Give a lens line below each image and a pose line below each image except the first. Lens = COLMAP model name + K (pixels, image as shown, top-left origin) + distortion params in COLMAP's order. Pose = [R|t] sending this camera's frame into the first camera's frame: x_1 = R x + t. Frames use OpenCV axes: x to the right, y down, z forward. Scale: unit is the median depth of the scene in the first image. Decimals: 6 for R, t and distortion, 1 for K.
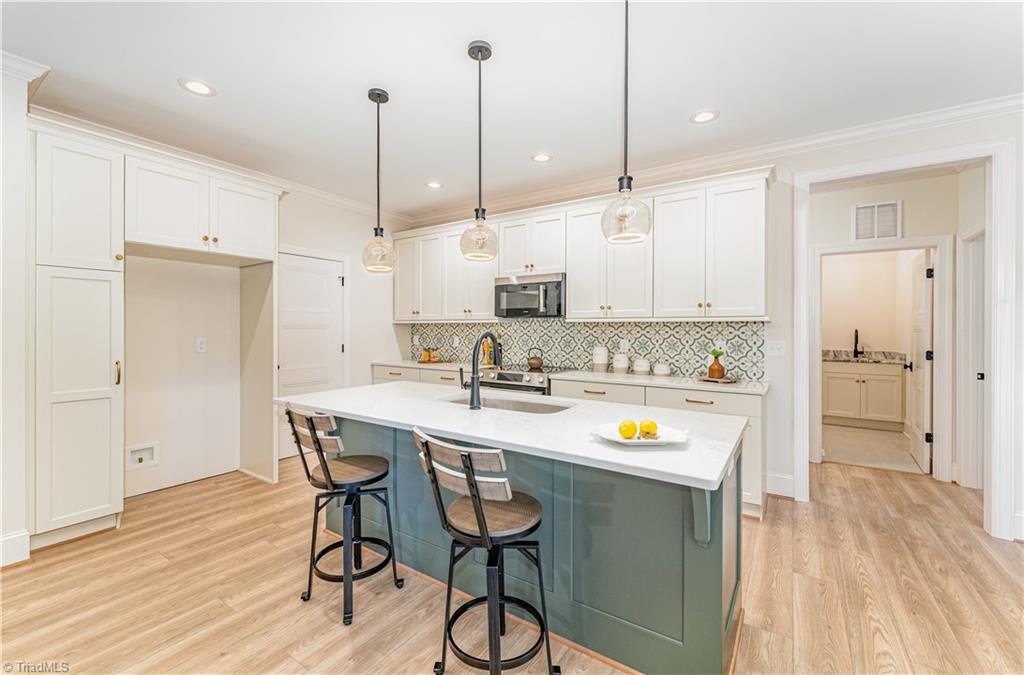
lens RADIAL K [[419.4, 0, 512.6], [0, 419.4, 335.6], [0, 0, 1]] dist [-0.000652, 0.000016]
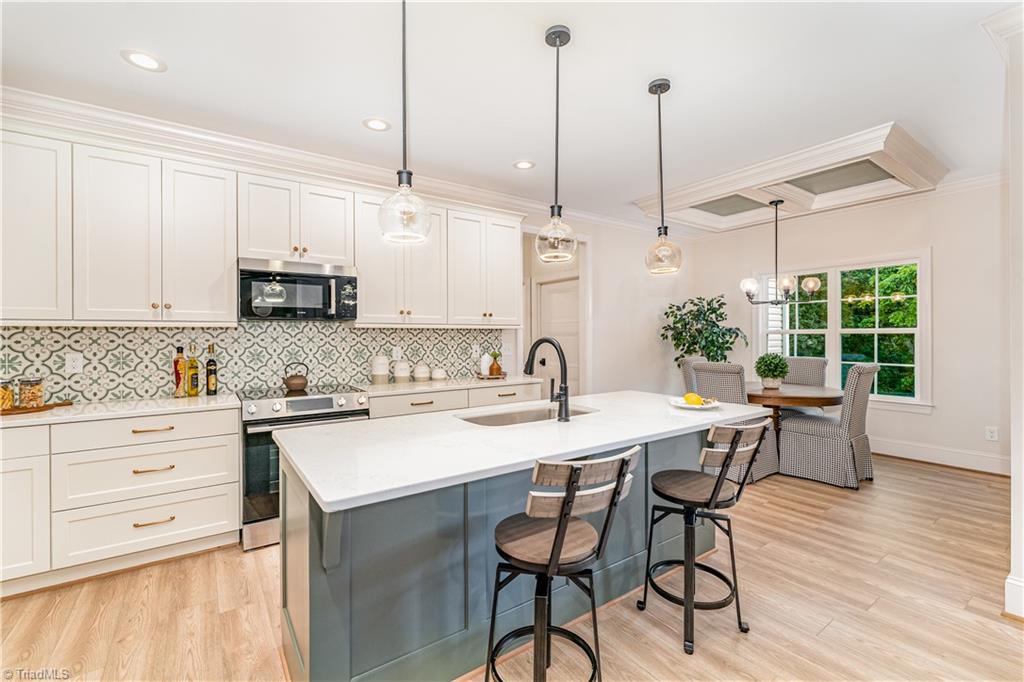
lens RADIAL K [[448.5, 0, 512.0], [0, 448.5, 341.0], [0, 0, 1]] dist [0.031315, 0.000089]
pose [[0.376041, -0.017198, 0.926443, -0.604044], [0.021383, 0.999723, 0.009879, -0.008770], [-0.926356, 0.016095, 0.376305, 0.411649]]
